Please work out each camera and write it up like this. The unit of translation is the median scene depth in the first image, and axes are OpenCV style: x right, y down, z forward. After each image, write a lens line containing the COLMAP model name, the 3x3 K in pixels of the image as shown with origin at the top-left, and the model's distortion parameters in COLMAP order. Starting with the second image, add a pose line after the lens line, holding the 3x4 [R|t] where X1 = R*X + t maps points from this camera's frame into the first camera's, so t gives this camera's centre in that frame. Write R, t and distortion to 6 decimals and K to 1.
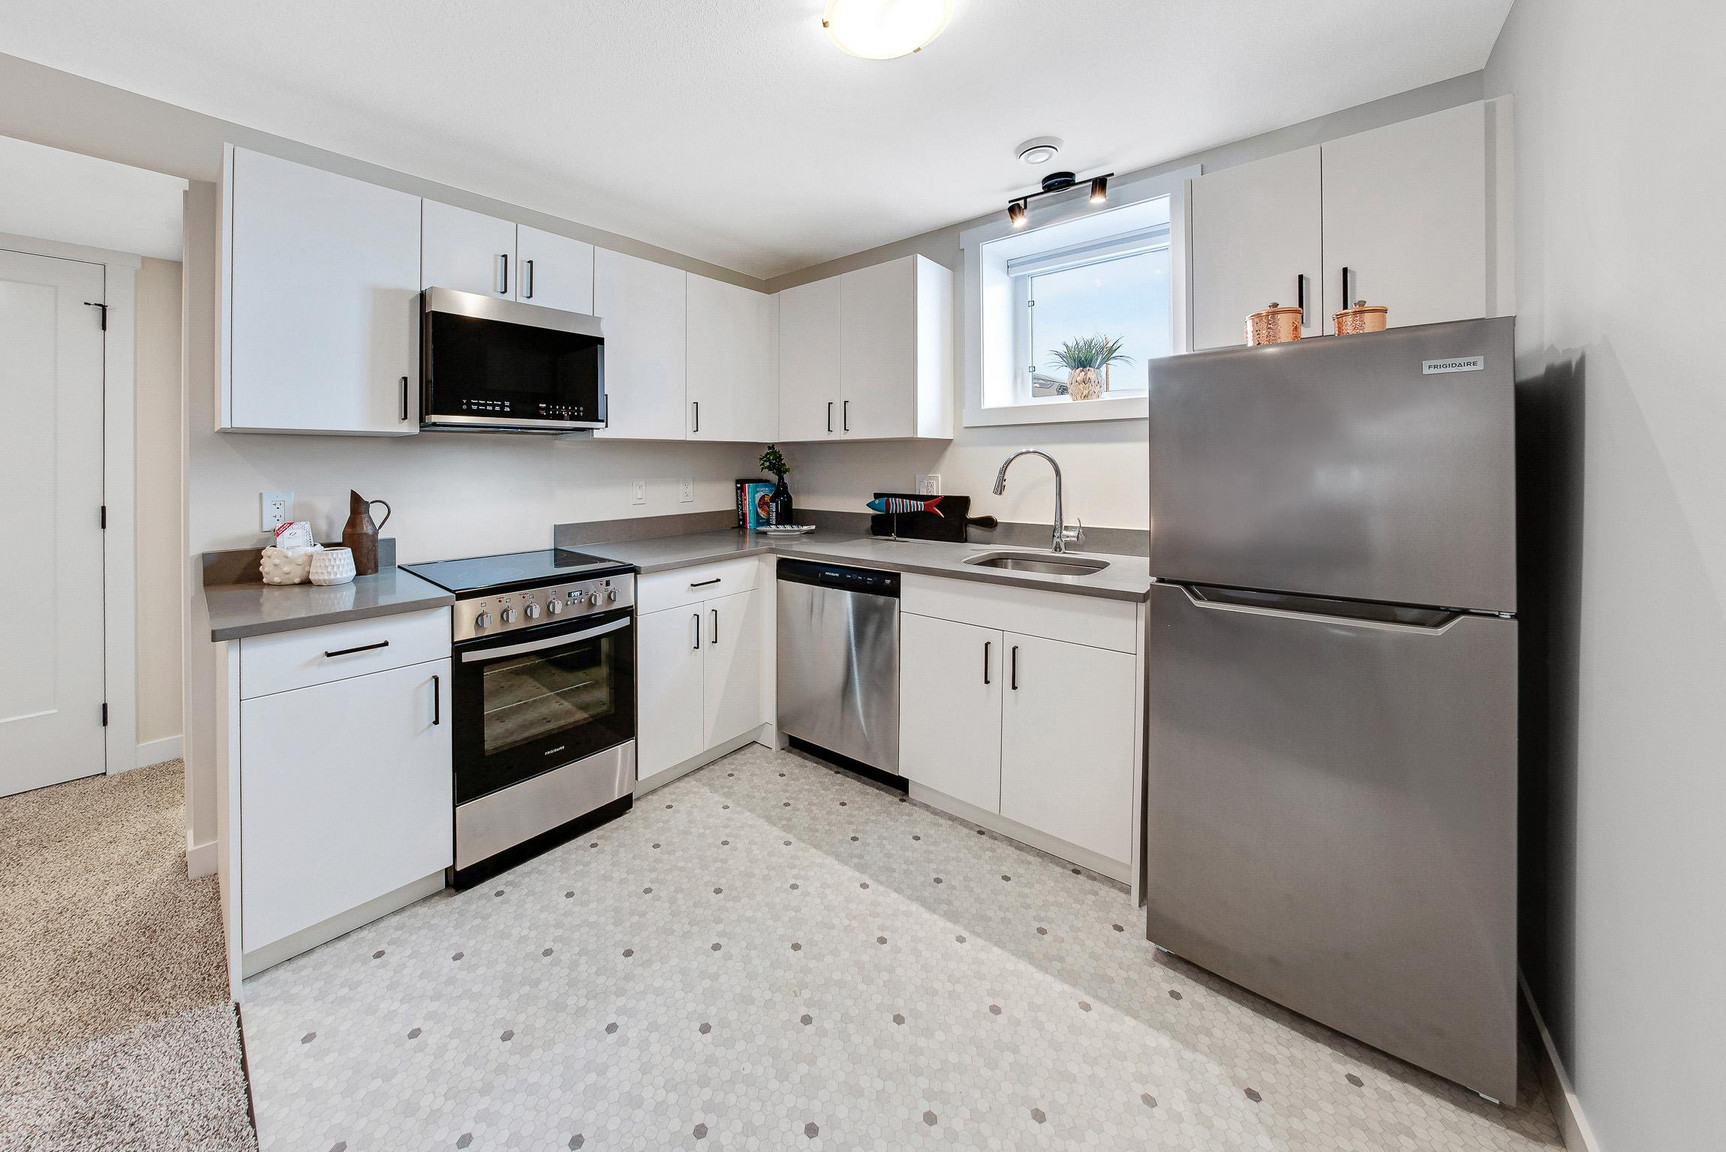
lens RADIAL K [[607.6, 0, 799.6], [0, 607.6, 462.0], [0, 0, 1]] dist [-0.033545, 0.000006]
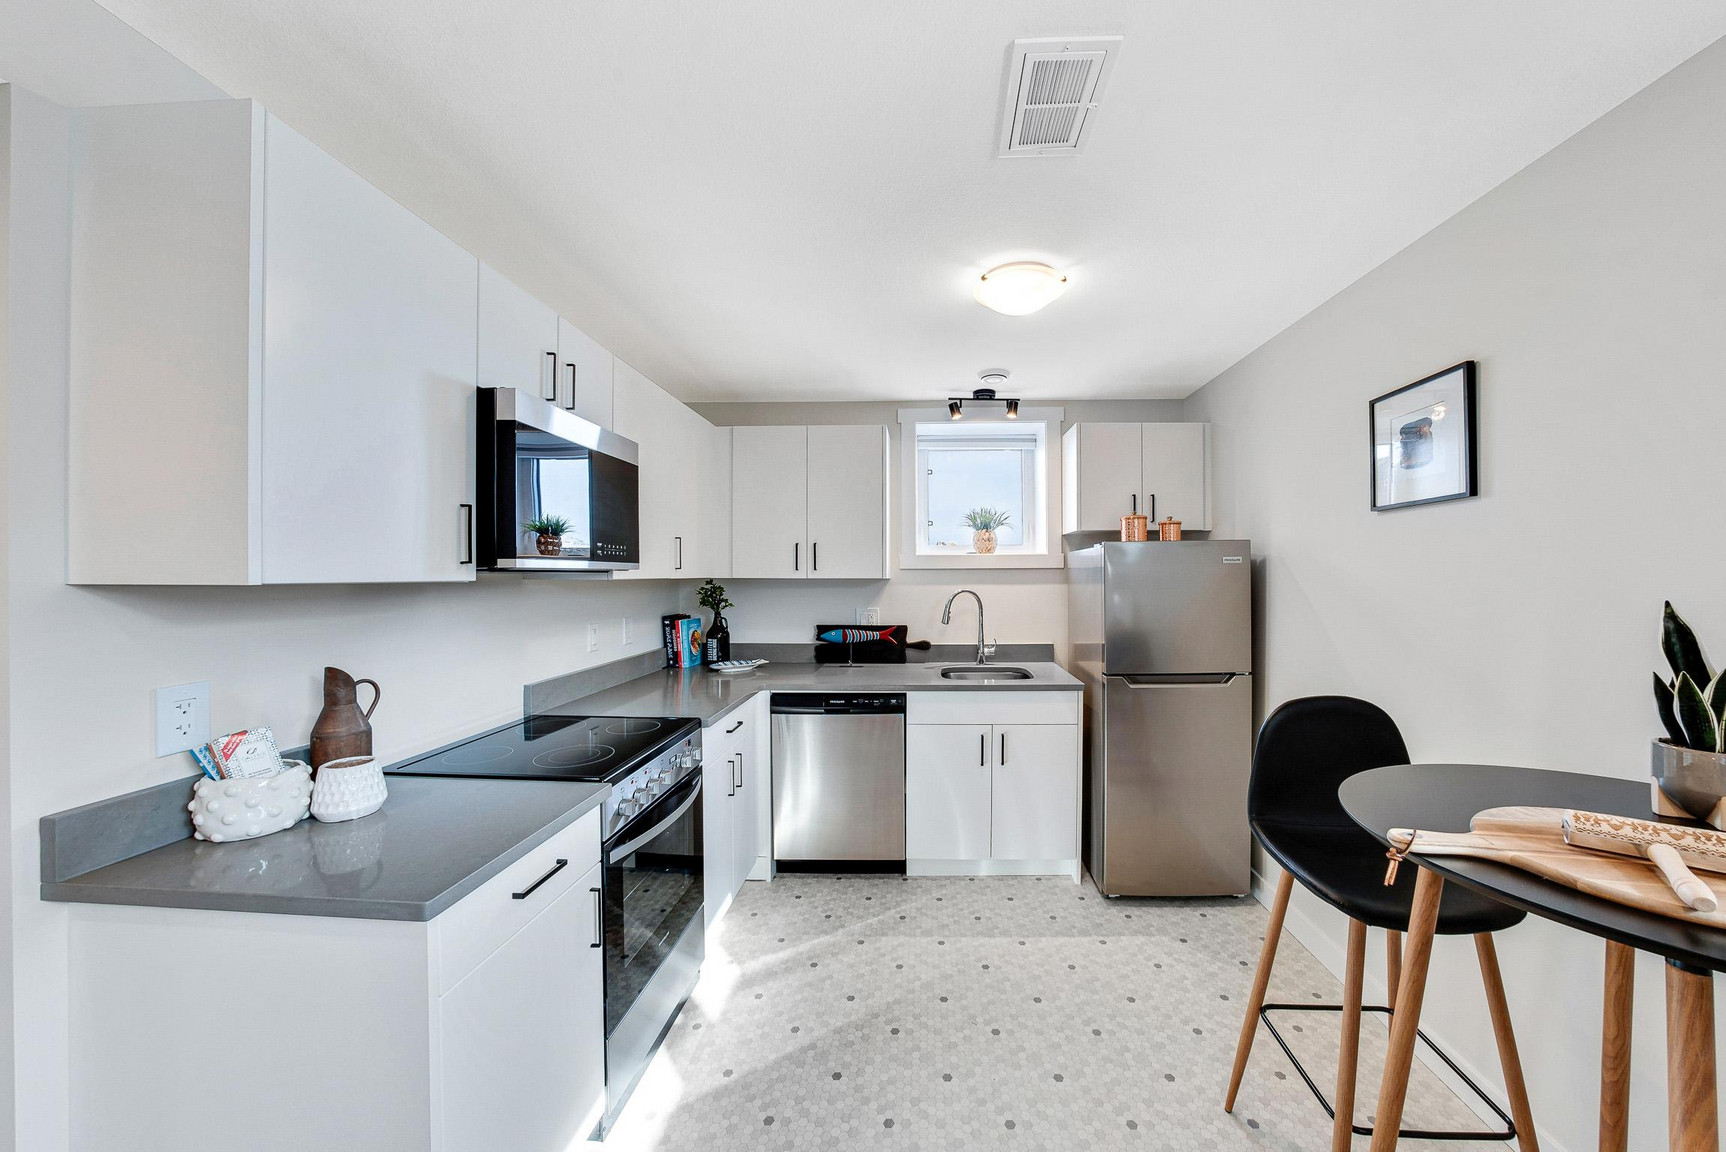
lens RADIAL K [[592.1, 0, 915.9], [0, 592.1, 576.5], [0, 0, 1]] dist [-0.028476, 0.000254]
pose [[0.748574, 0.007496, 0.663009, -0.561307], [-0.007623, 0.999967, -0.002699, -0.044294], [-0.663007, -0.003033, 0.748607, 0.087346]]
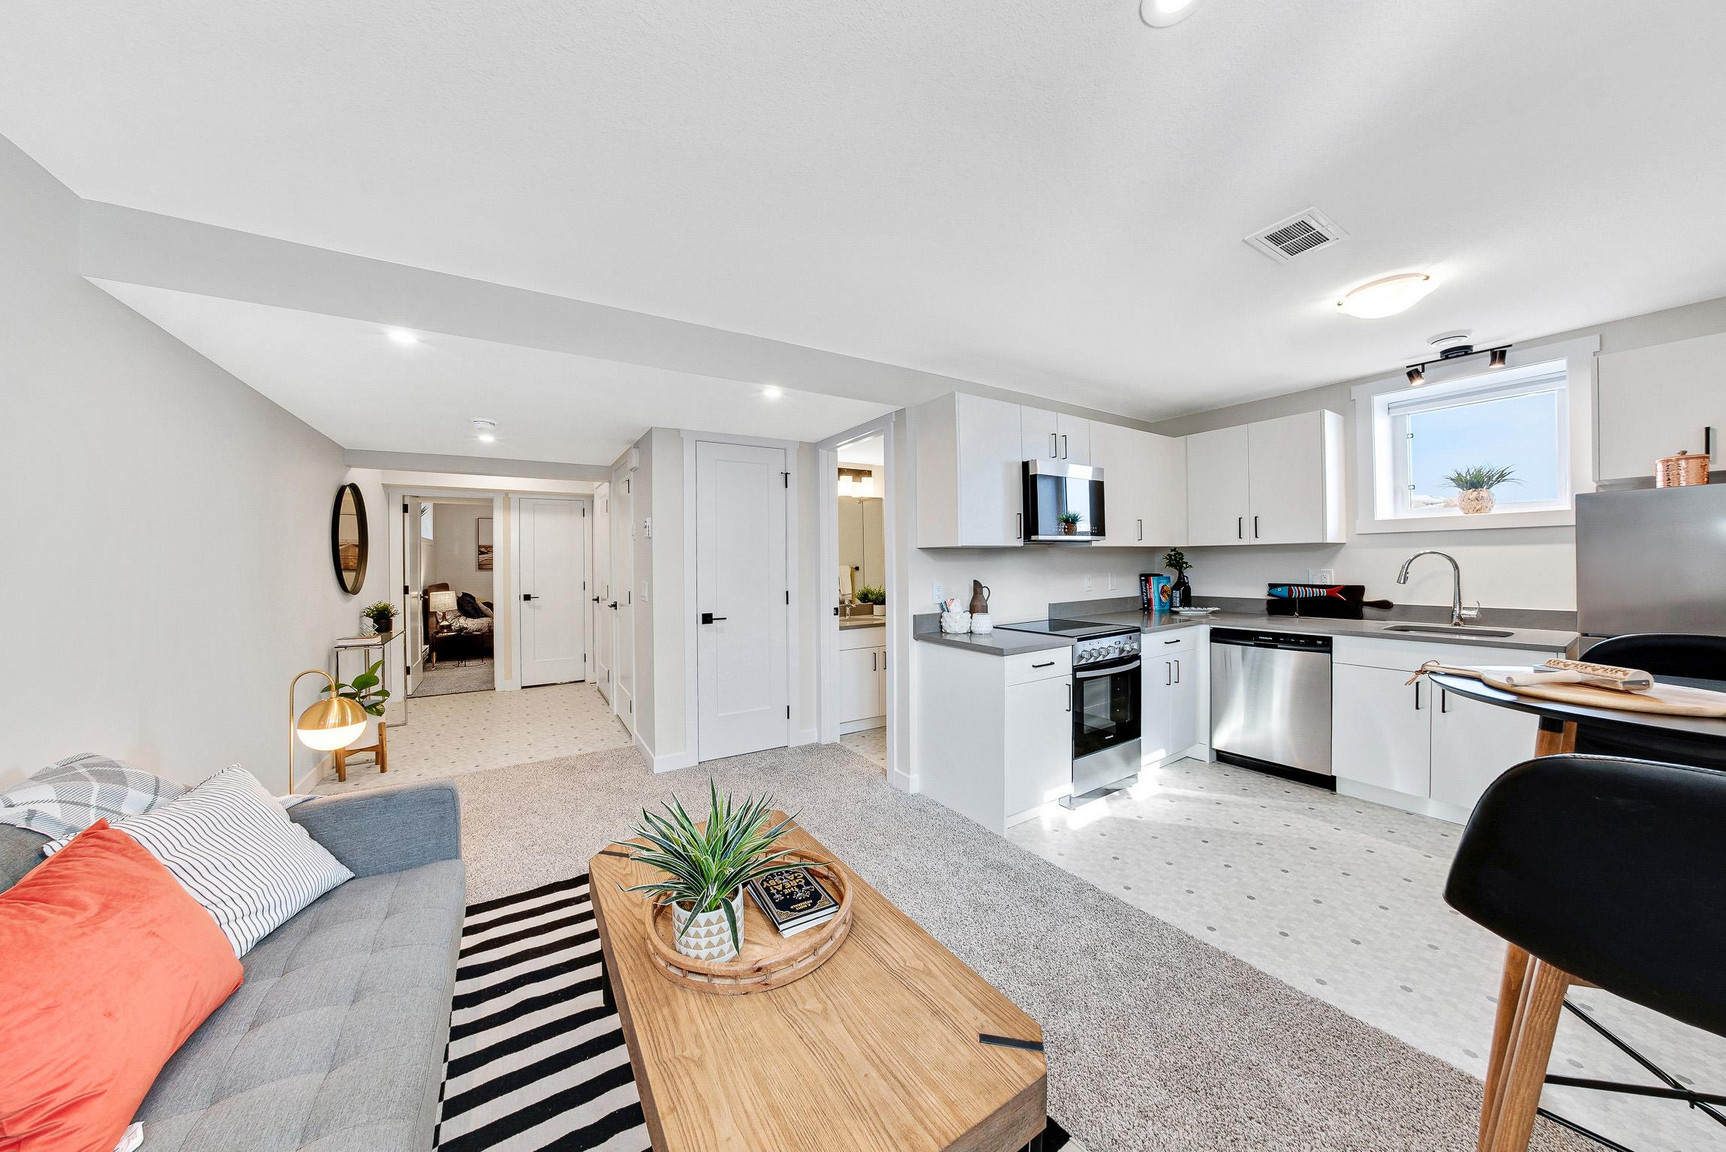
lens RADIAL K [[590.9, 0, 859.3], [0, 590.9, 558.9], [0, 0, 1]] dist [-0.001006, -0.000017]
pose [[0.972845, -0.008577, -0.231297, -0.556458], [0.007660, 0.999959, -0.004863, -0.004607], [0.231329, 0.002959, 0.972871, -0.586408]]
